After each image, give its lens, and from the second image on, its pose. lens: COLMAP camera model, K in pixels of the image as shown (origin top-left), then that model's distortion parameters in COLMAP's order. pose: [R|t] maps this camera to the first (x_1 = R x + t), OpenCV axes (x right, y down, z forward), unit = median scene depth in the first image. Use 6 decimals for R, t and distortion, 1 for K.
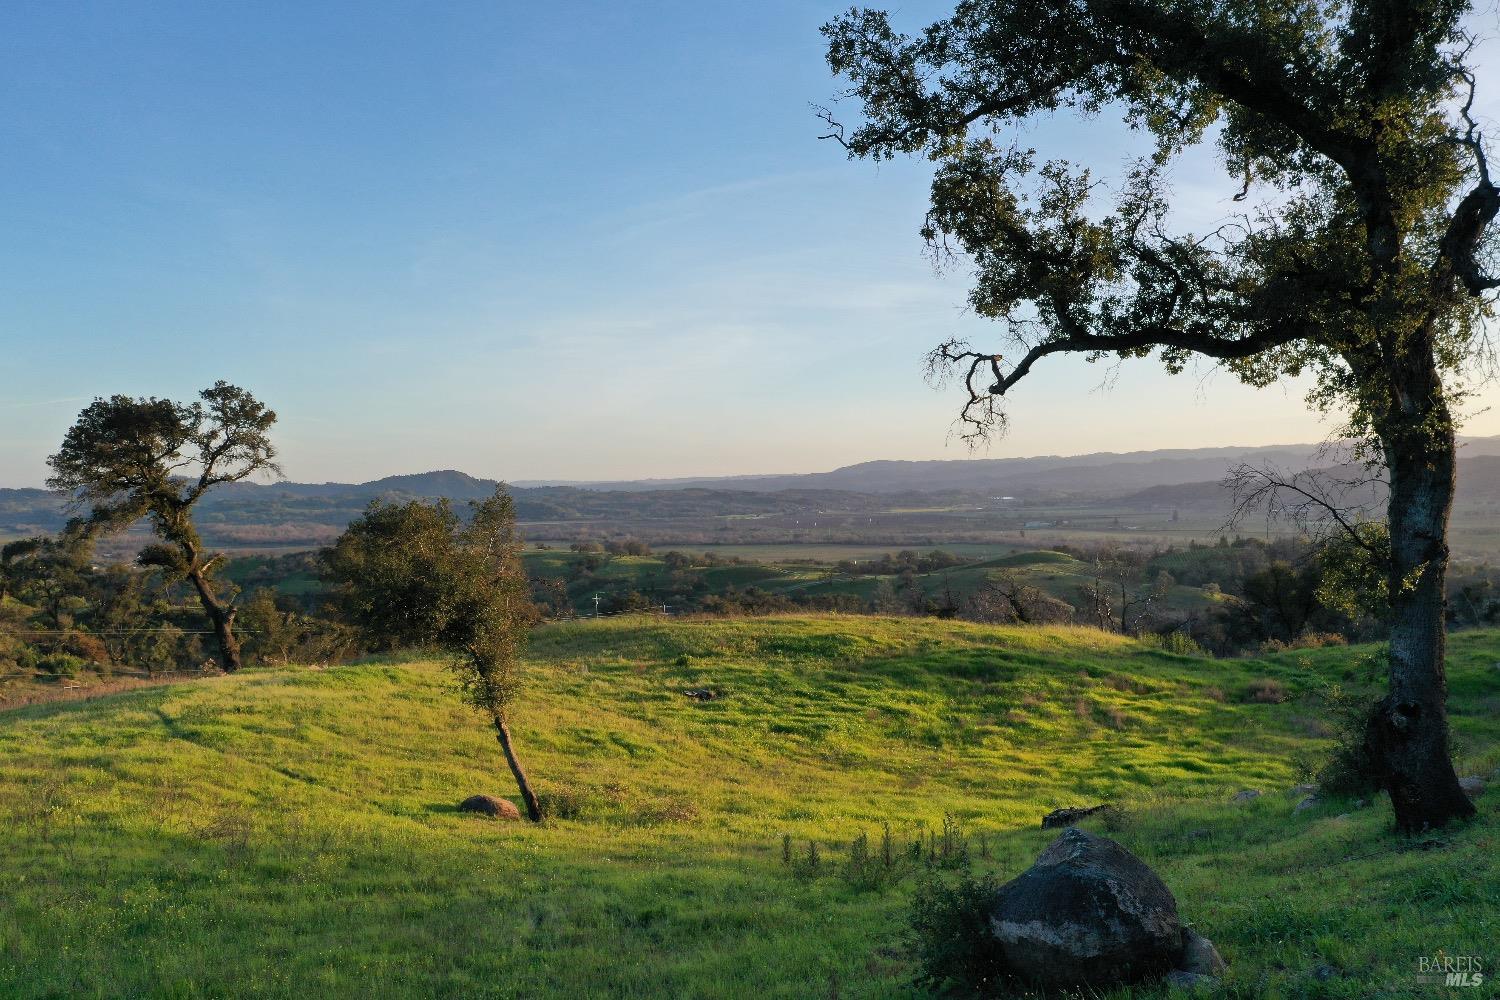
lens RADIAL K [[1186.6, 0, 745.8], [0, 1186.6, 491.8], [0, 0, 1]] dist [-0.007445, -0.000973]
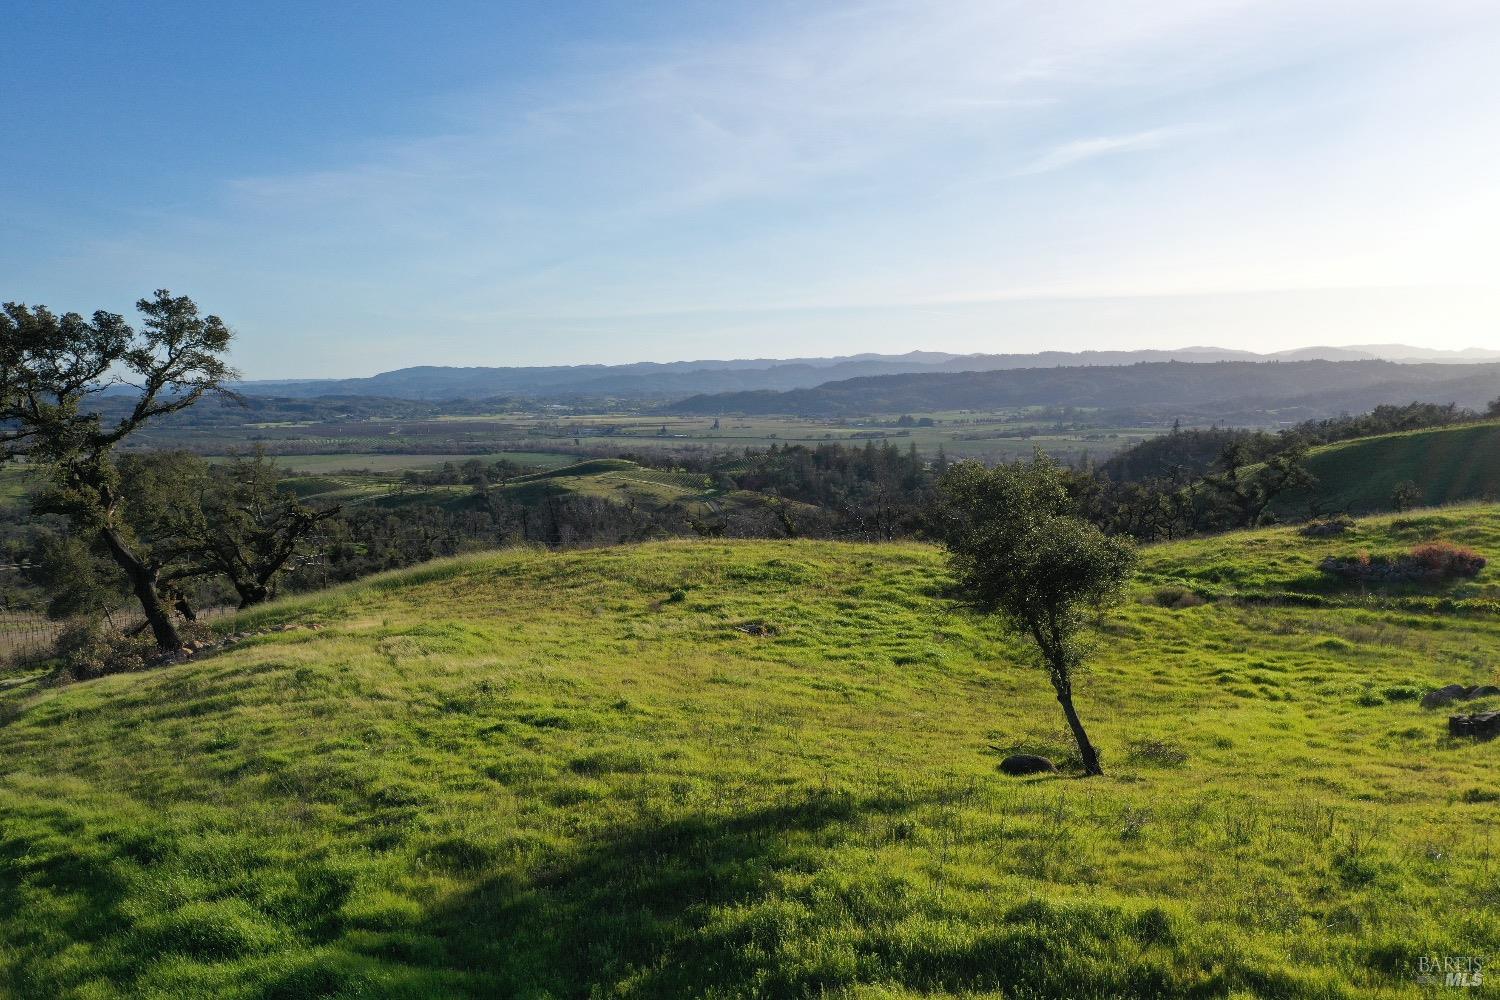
lens RADIAL K [[1185.0, 0, 748.4], [0, 1185.0, 493.1], [0, 0, 1]] dist [-0.001311, -0.005989]
pose [[0.928699, -0.022130, 0.370174, -0.332409], [-0.007128, 0.996968, 0.077484, -0.017616], [-0.370766, -0.074598, 0.925726, 0.070592]]
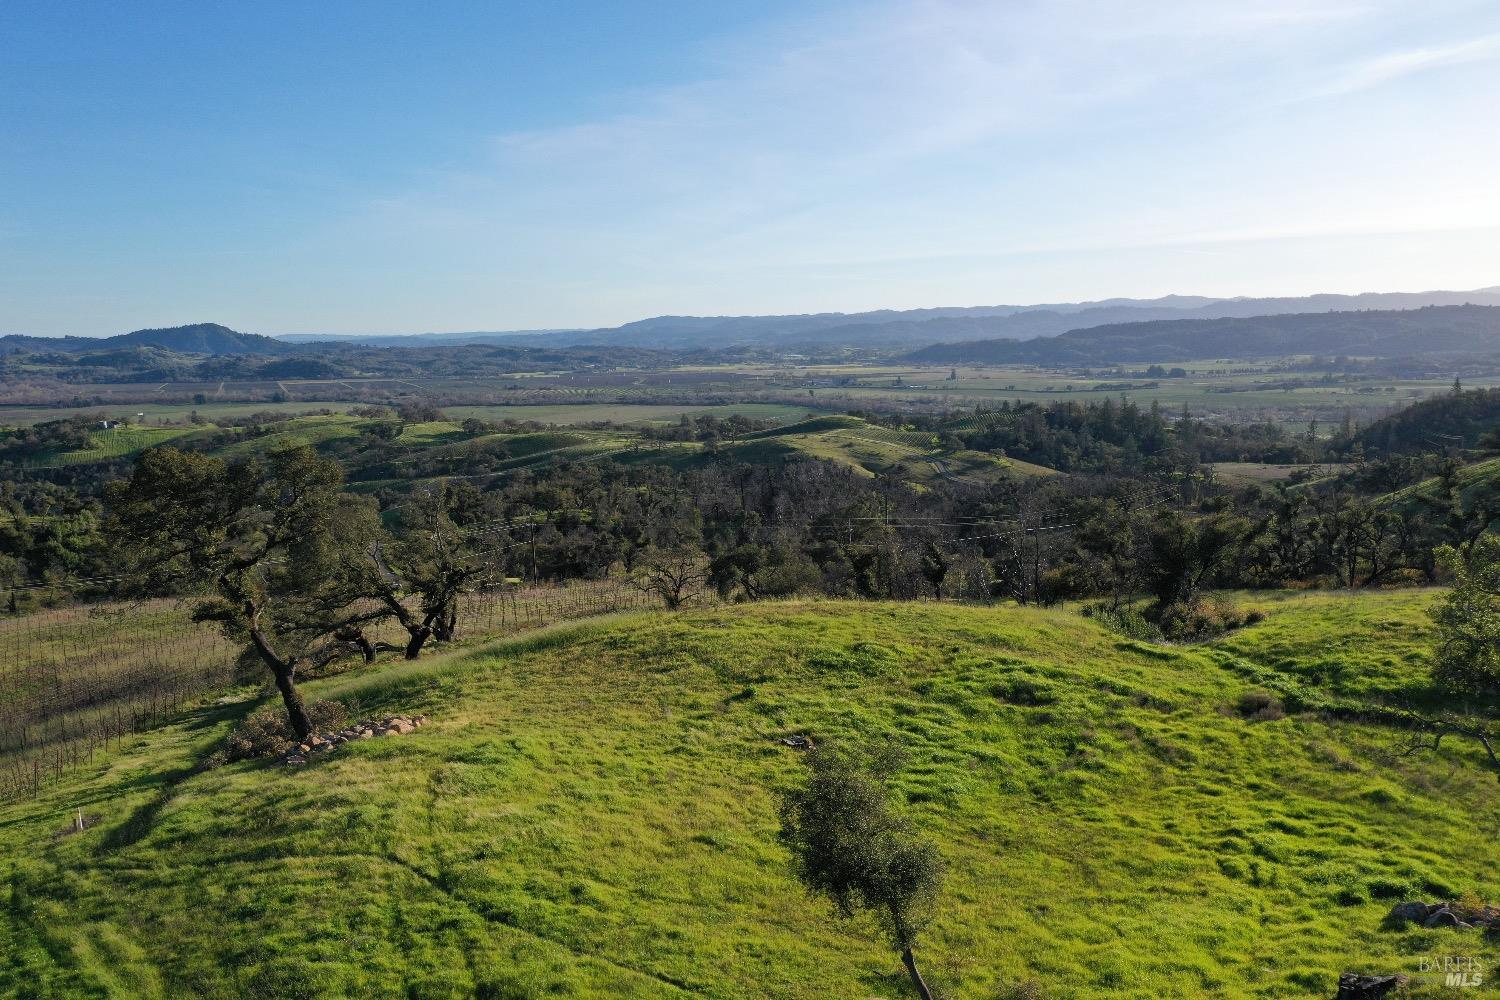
lens RADIAL K [[1185.0, 0, 748.4], [0, 1185.0, 493.1], [0, 0, 1]] dist [-0.001311, -0.005989]
pose [[0.983754, -0.018346, 0.178583, -0.220709], [-0.003622, 0.992534, 0.121917, -0.150309], [-0.179486, -0.120583, 0.976342, -0.010461]]
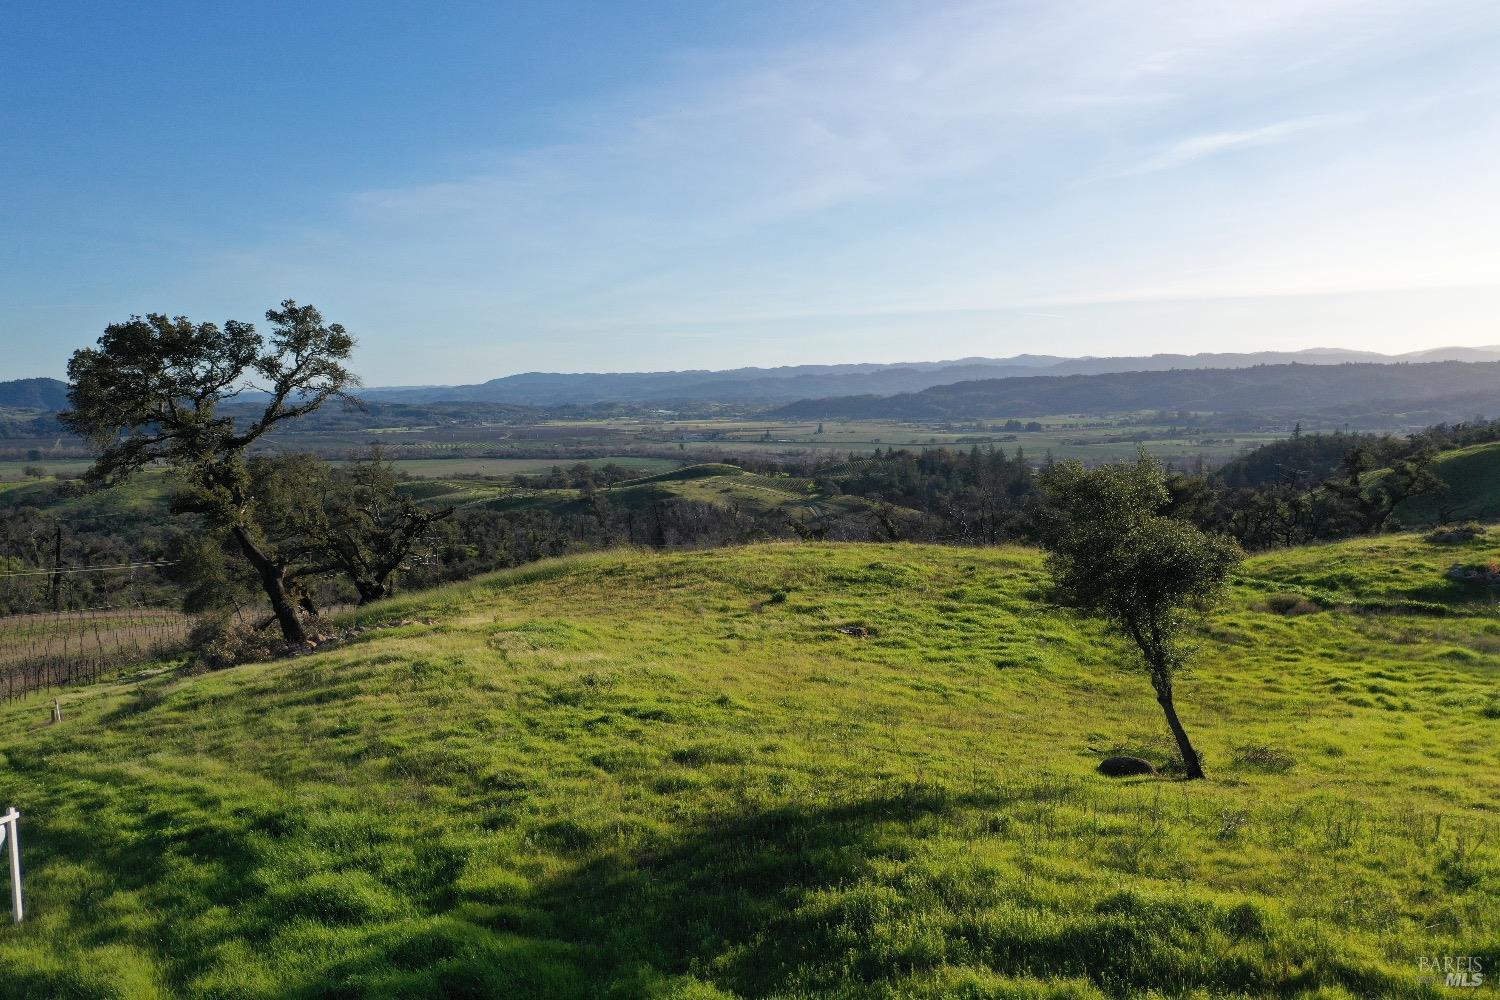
lens RADIAL K [[1185.0, 0, 748.4], [0, 1185.0, 493.1], [0, 0, 1]] dist [-0.001311, -0.005989]
pose [[0.957527, -0.017341, 0.287820, -0.333837], [-0.004160, 0.997255, 0.073924, -0.016486], [-0.288312, -0.071981, 0.954827, 0.061835]]
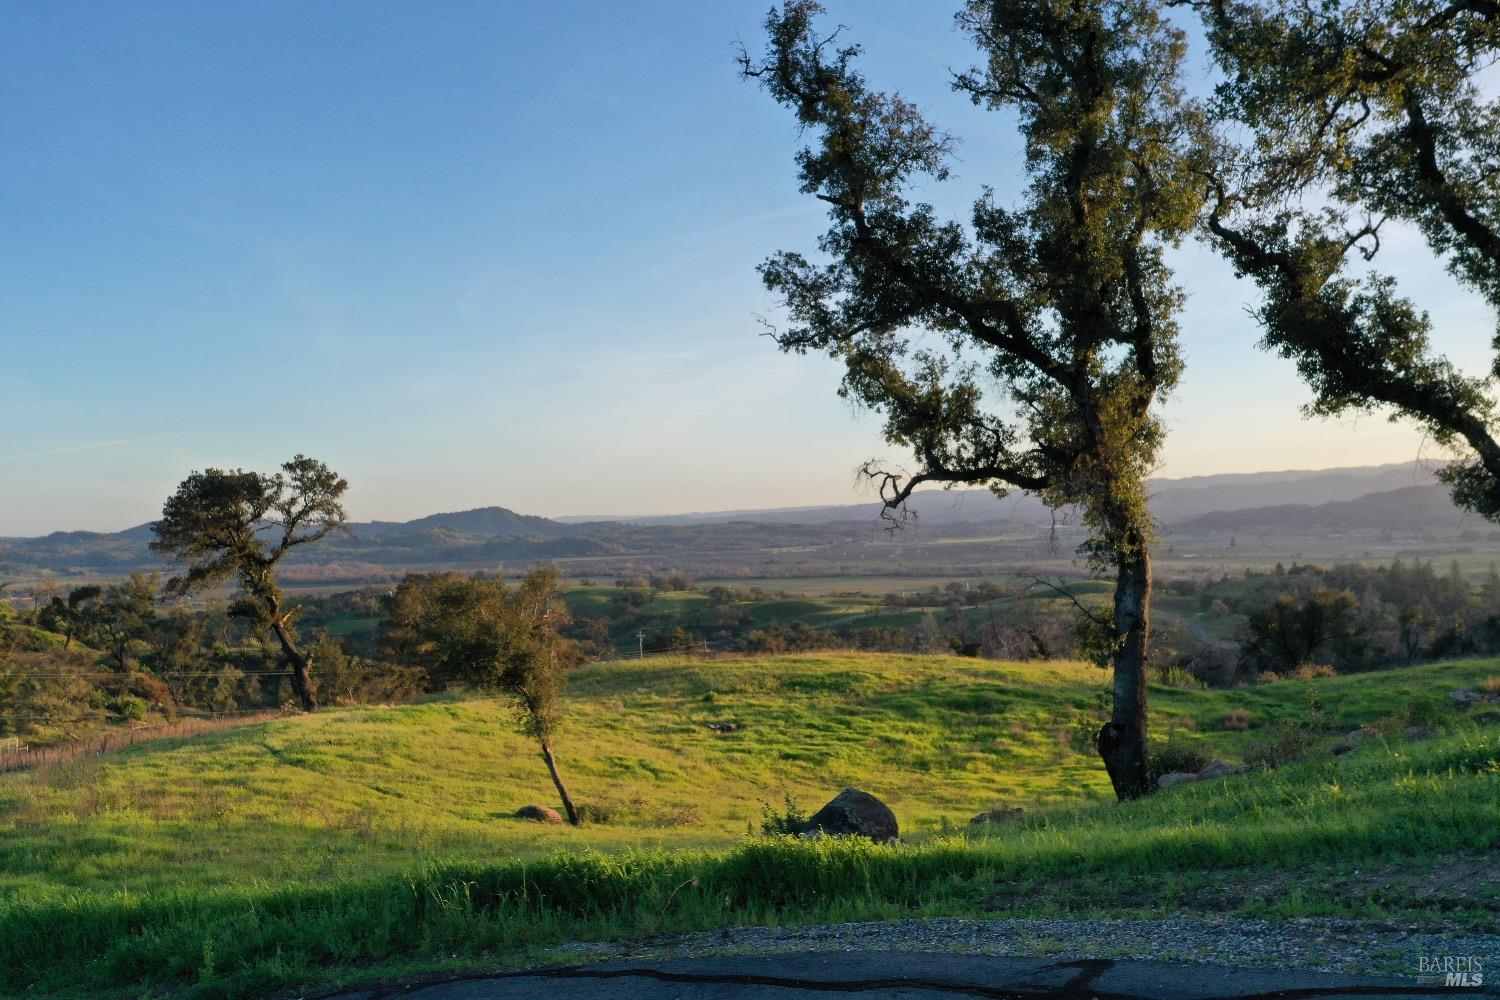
lens RADIAL K [[1200.9, 0, 746.9], [0, 1200.9, 492.6], [0, 0, 1]] dist [-0.007532, -0.001937]
pose [[0.999183, -0.015908, -0.037140, 0.025384], [0.014923, 0.999533, -0.026660, -0.017758], [0.037547, 0.026084, 0.998954, -0.120234]]
